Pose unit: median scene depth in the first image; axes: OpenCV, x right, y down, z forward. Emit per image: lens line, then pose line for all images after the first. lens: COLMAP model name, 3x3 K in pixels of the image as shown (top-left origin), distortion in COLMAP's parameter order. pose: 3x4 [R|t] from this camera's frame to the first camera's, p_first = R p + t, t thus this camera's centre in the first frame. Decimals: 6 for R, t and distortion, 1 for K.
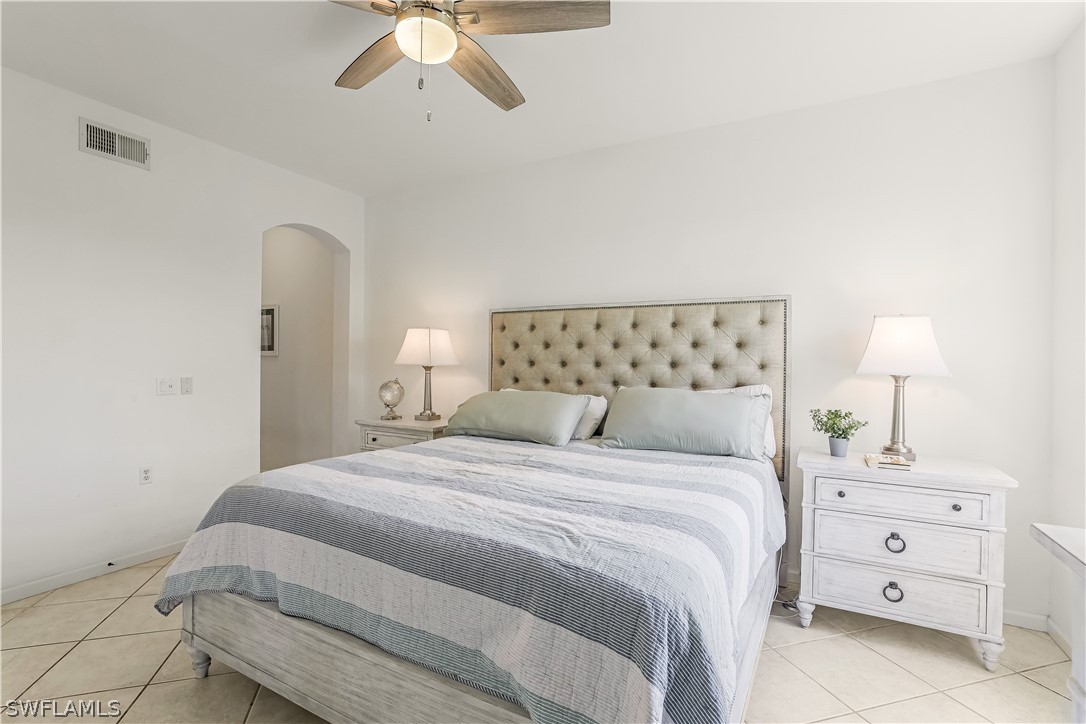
lens RADIAL K [[491.6, 0, 542.3], [0, 491.6, 369.7], [0, 0, 1]] dist [-0.017904, -0.000097]
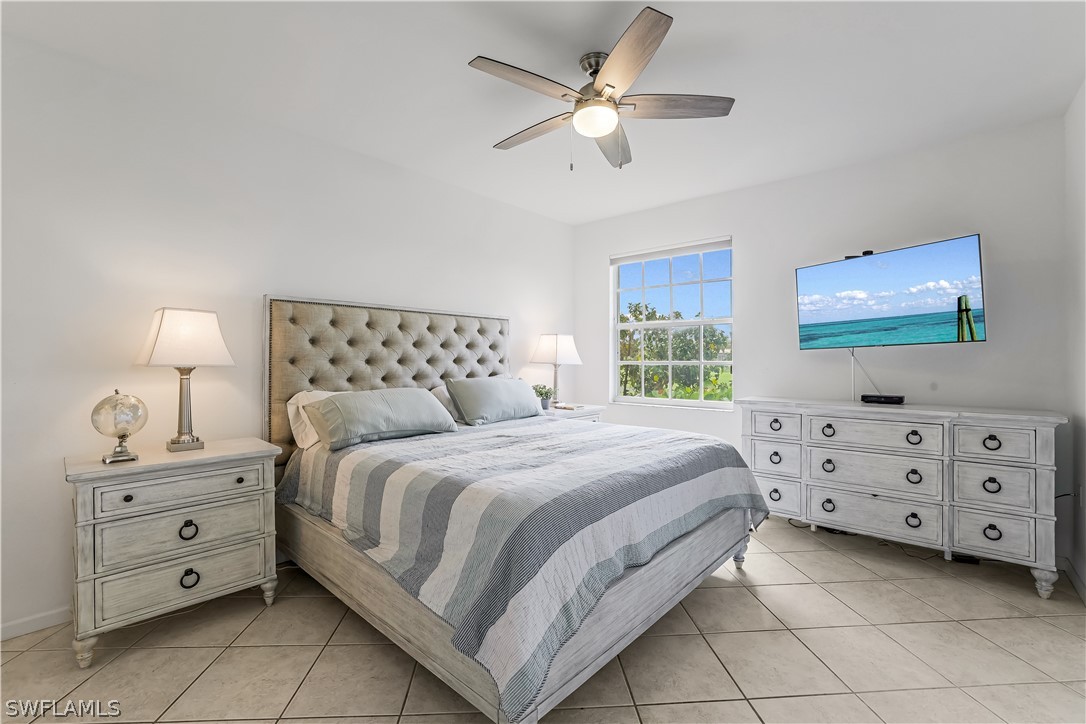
lens RADIAL K [[475.3, 0, 544.1], [0, 475.3, 355.8], [0, 0, 1]] dist [-0.043074, 0.014527]
pose [[0.240891, -0.003023, 0.970548, -0.724867], [0.016317, 0.999866, -0.000936, -0.015053], [-0.970415, 0.016062, 0.240908, 0.374231]]
